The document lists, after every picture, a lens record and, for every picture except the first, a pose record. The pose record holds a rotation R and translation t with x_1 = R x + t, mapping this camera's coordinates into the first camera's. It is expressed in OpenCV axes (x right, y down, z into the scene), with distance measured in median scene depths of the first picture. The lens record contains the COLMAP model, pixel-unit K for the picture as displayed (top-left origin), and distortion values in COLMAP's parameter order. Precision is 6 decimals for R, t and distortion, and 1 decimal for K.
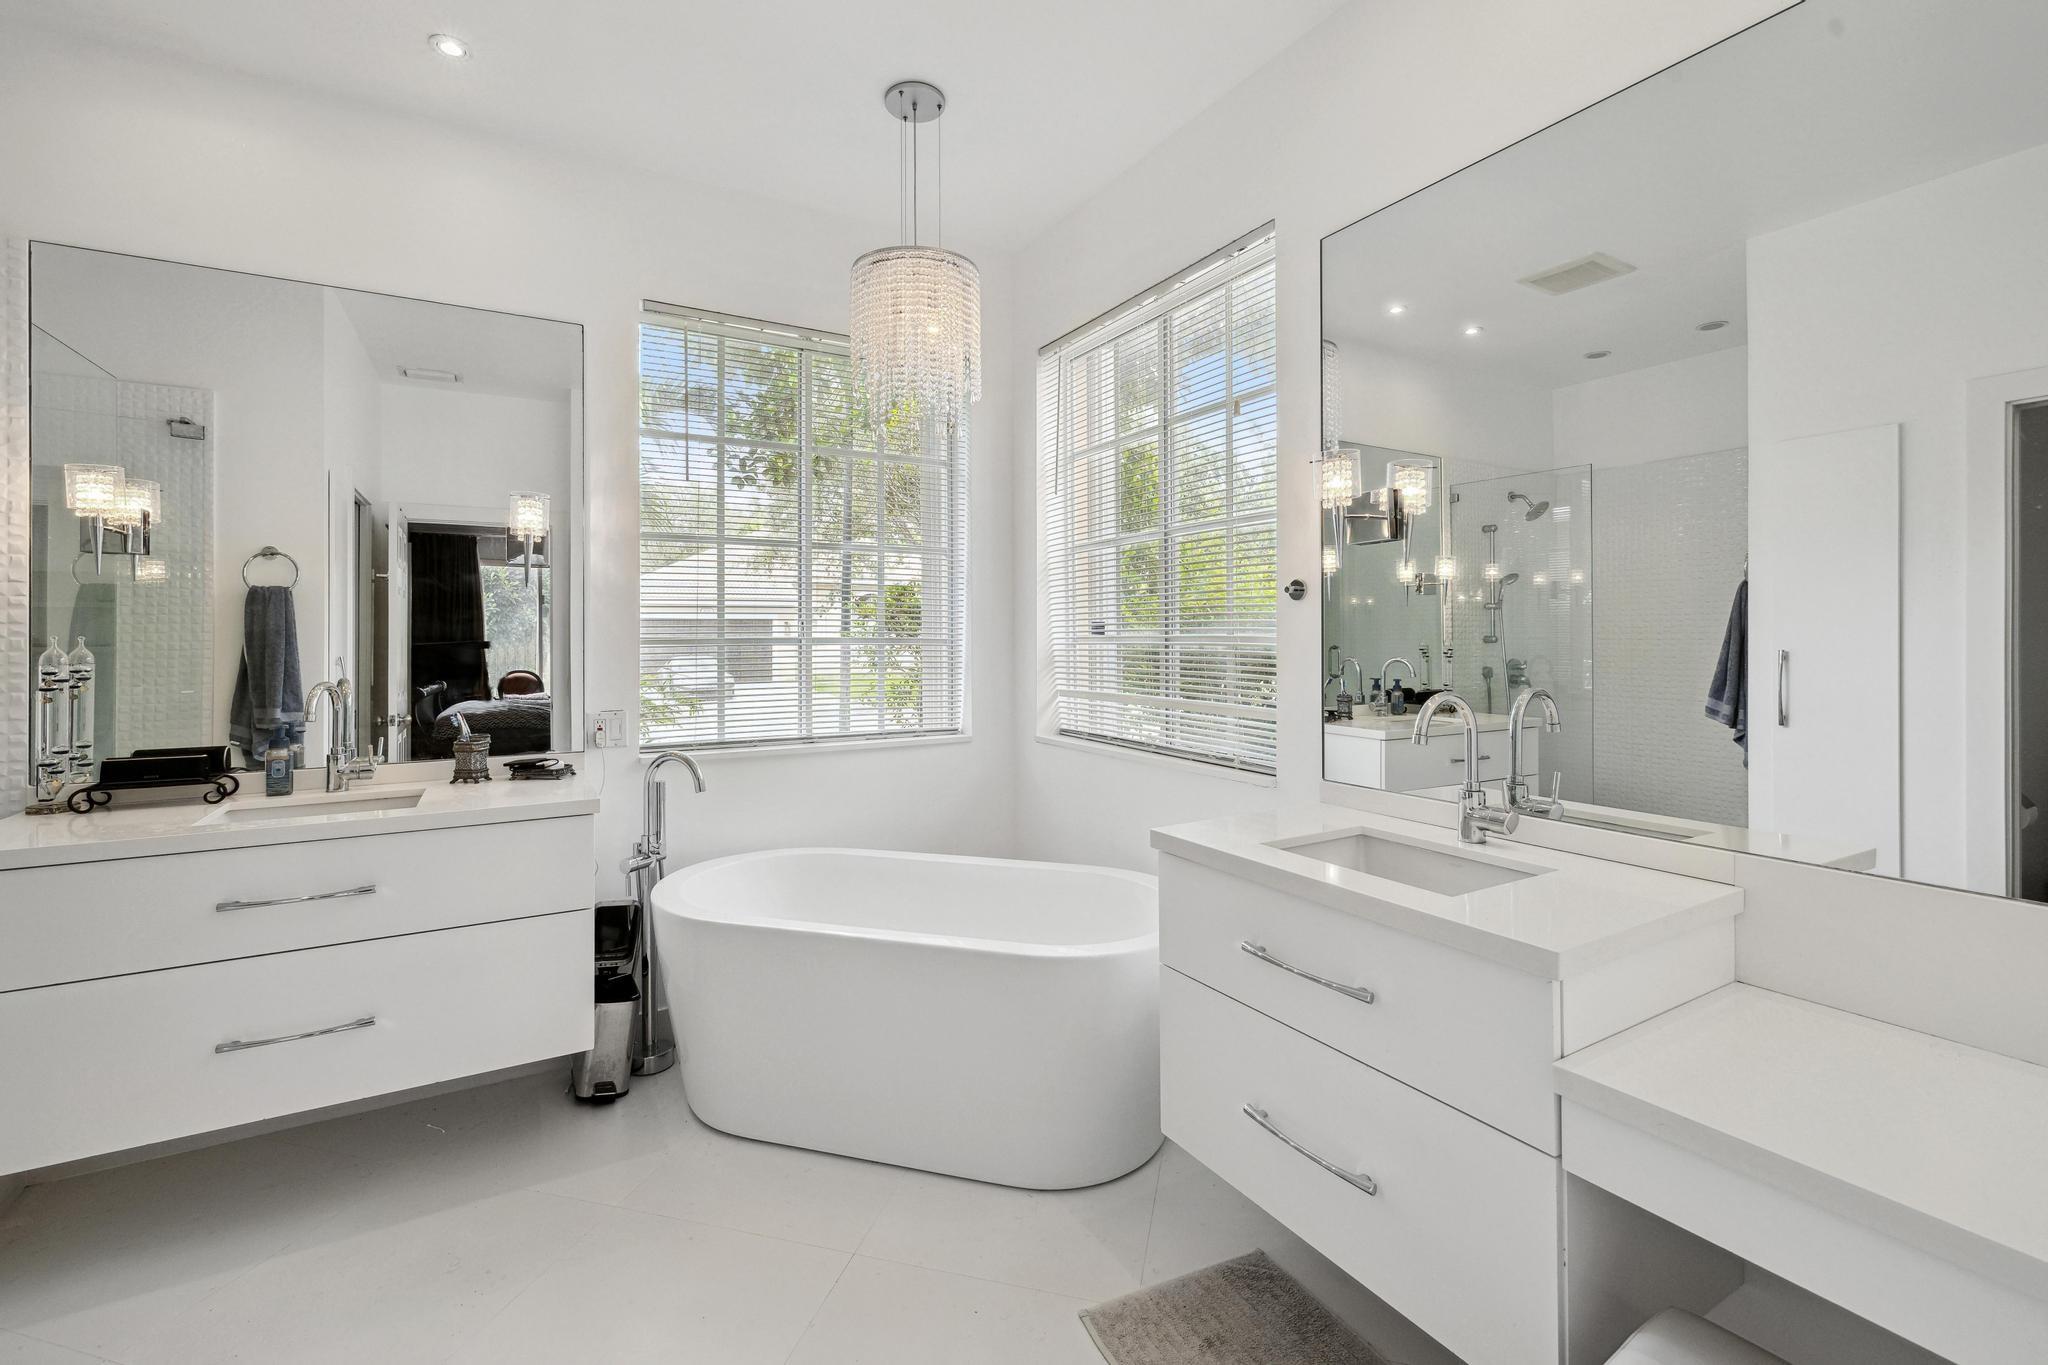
lens RADIAL K [[865.9, 0, 1029.8], [0, 865.9, 674.8], [0, 0, 1]] dist [0.000677, -0.000131]
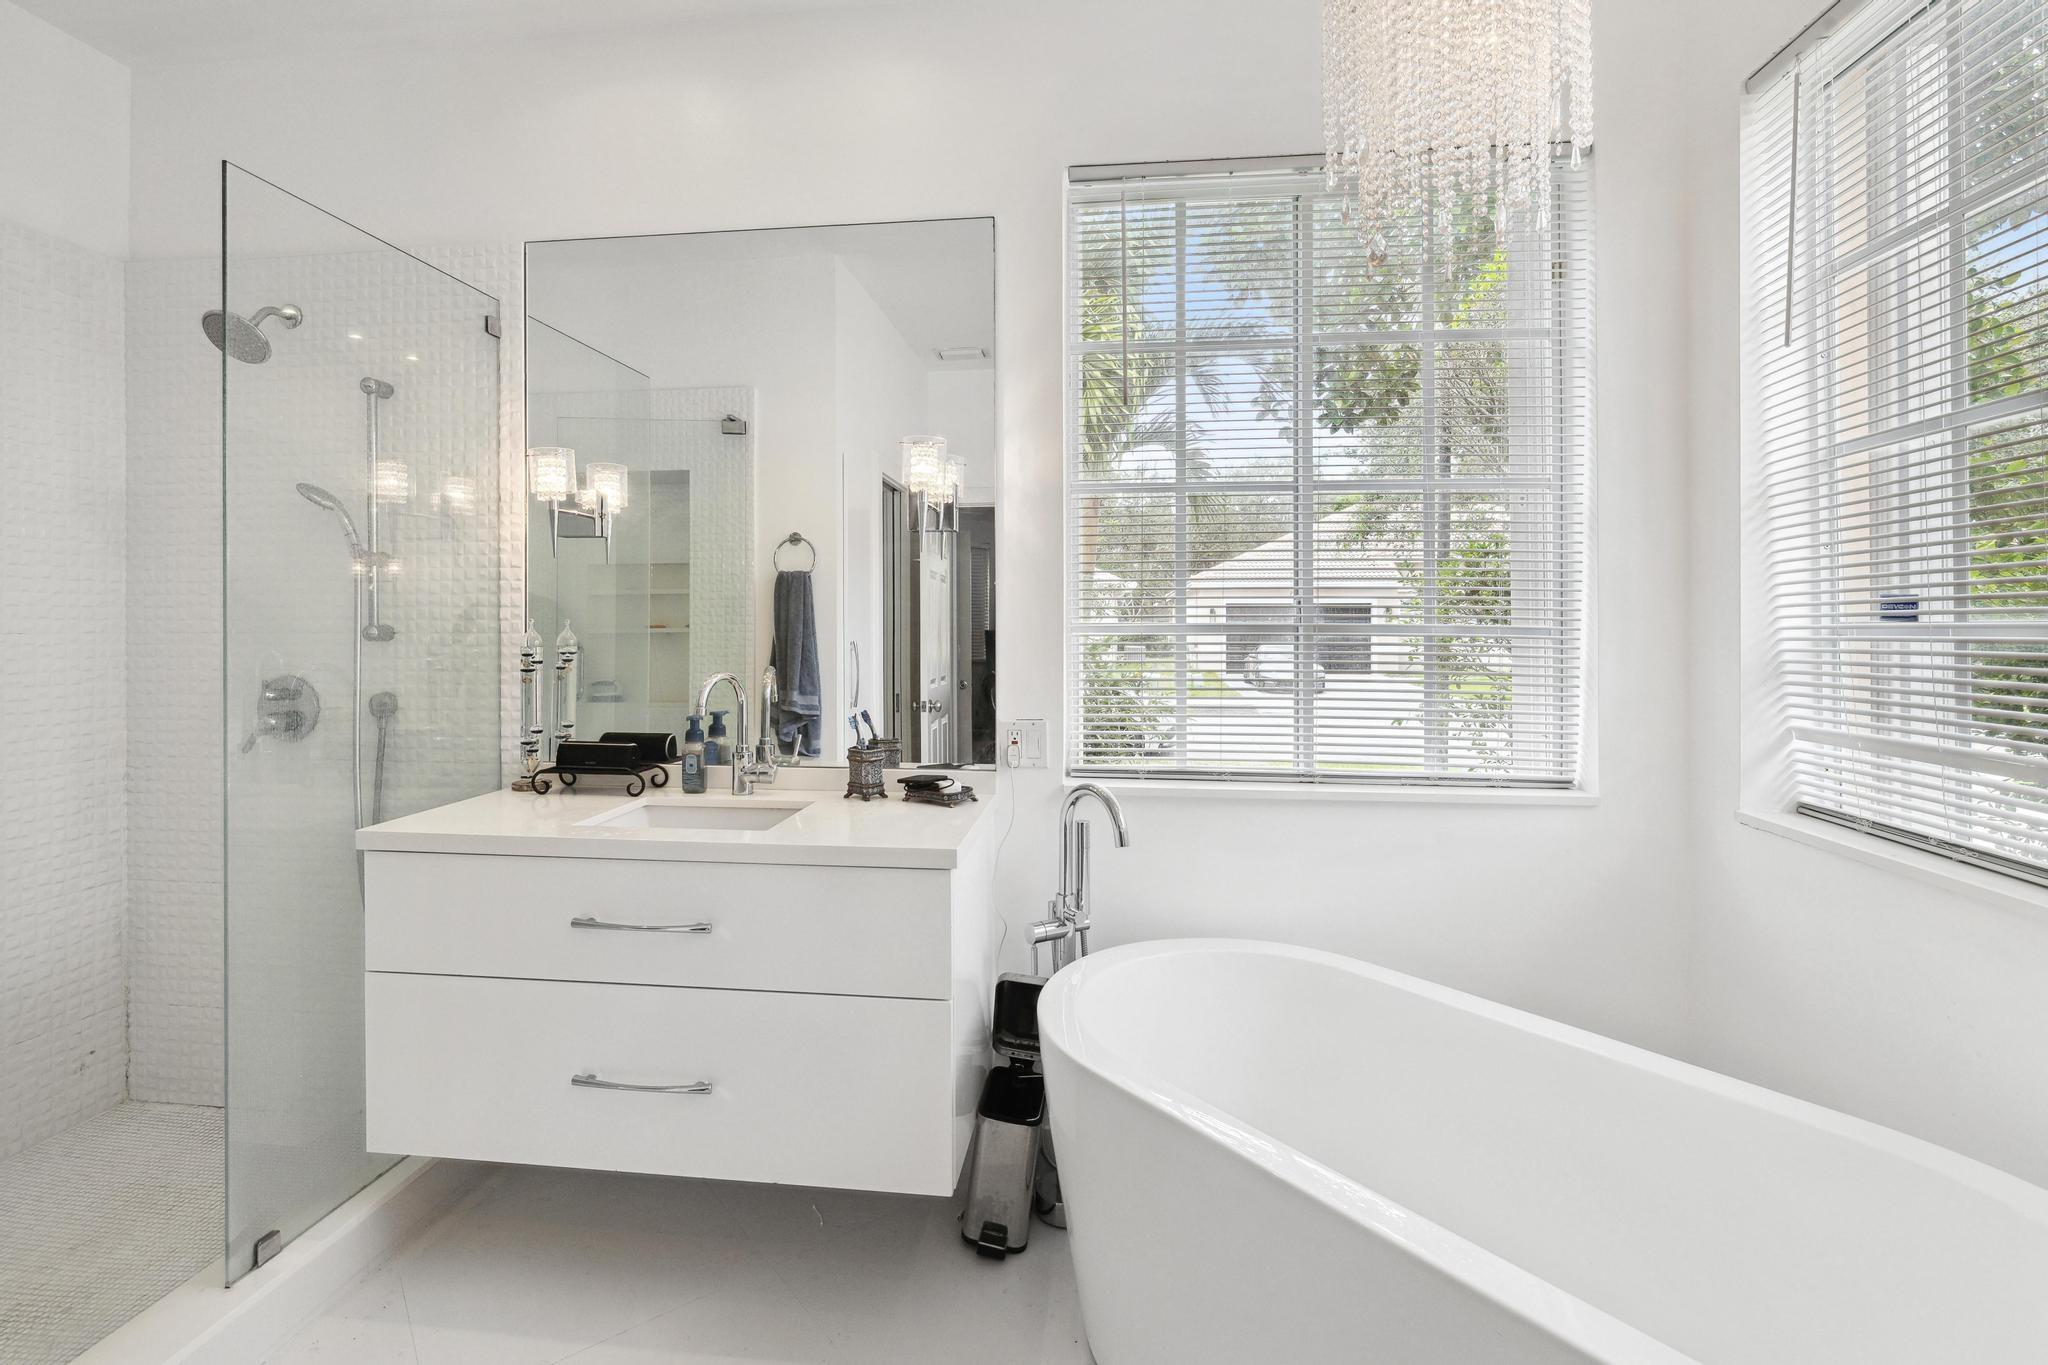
lens RADIAL K [[938.4, 0, 1024.6], [0, 938.4, 621.7], [0, 0, 1]] dist [-0.001890, -0.000141]
pose [[0.790999, 0.002092, -0.611814, 0.012958], [-0.031584, 0.998800, -0.037419, -0.011238], [0.611002, 0.048922, 0.790116, 0.298031]]
